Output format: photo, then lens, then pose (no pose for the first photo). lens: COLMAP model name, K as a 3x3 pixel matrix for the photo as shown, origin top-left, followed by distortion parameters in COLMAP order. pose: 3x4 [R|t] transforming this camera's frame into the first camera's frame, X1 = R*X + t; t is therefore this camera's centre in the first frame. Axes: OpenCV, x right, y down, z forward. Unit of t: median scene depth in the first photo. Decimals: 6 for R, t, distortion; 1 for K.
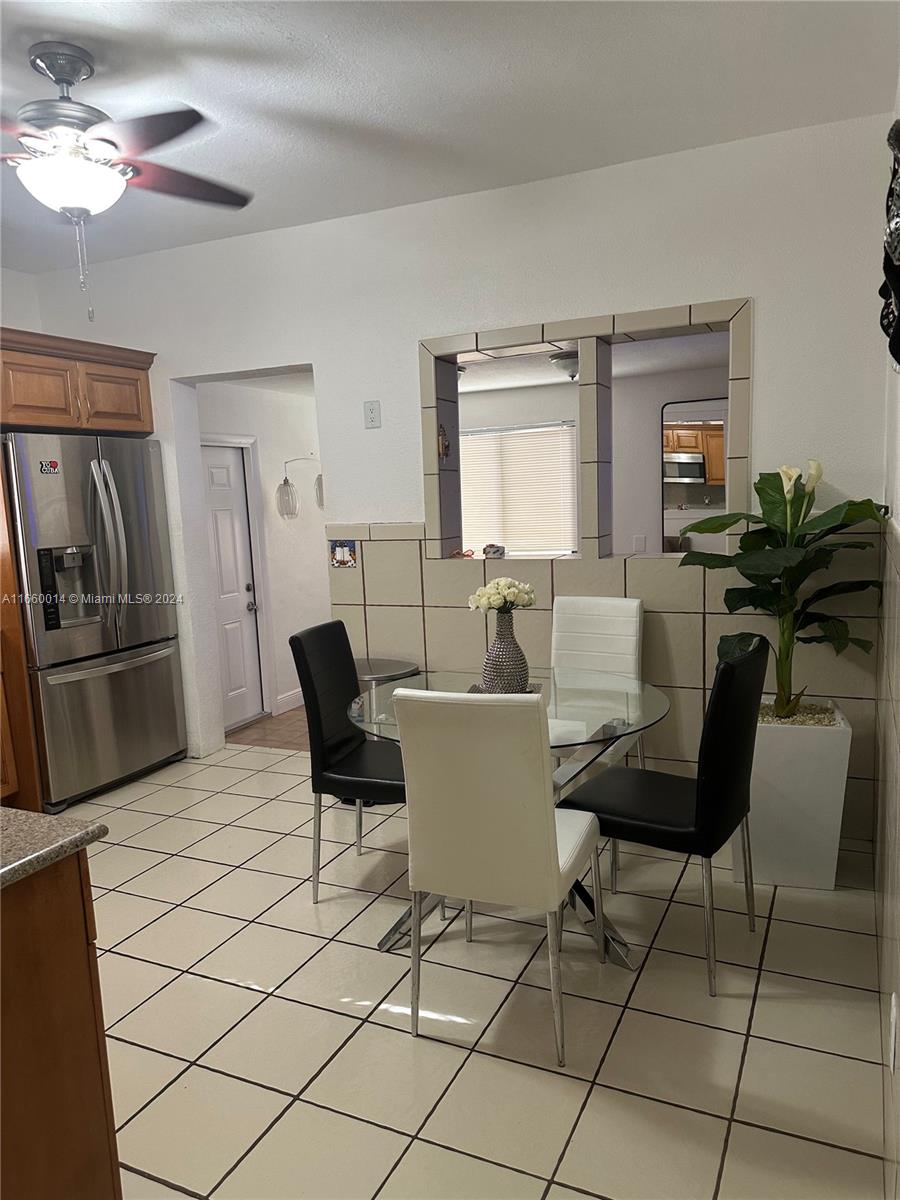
lens RADIAL K [[848.5, 0, 448.4], [0, 848.5, 594.3], [0, 0, 1]] dist [0.141528, -0.231416]
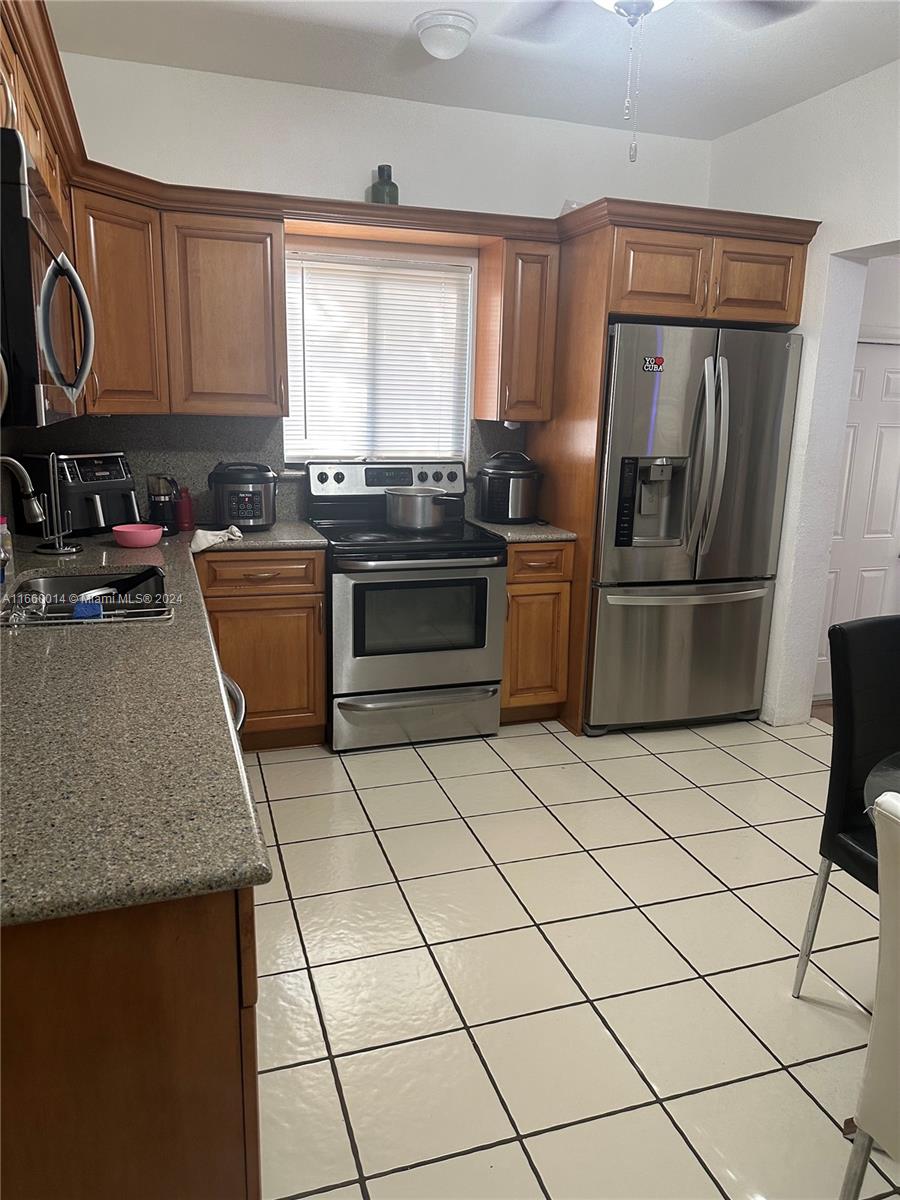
lens RADIAL K [[848.5, 0, 448.4], [0, 848.5, 594.3], [0, 0, 1]] dist [0.141528, -0.231416]
pose [[0.694034, 0.217646, -0.686256, 0.045890], [-0.145119, 0.975936, 0.162754, -0.028405], [0.705165, -0.013368, 0.708918, 0.210242]]
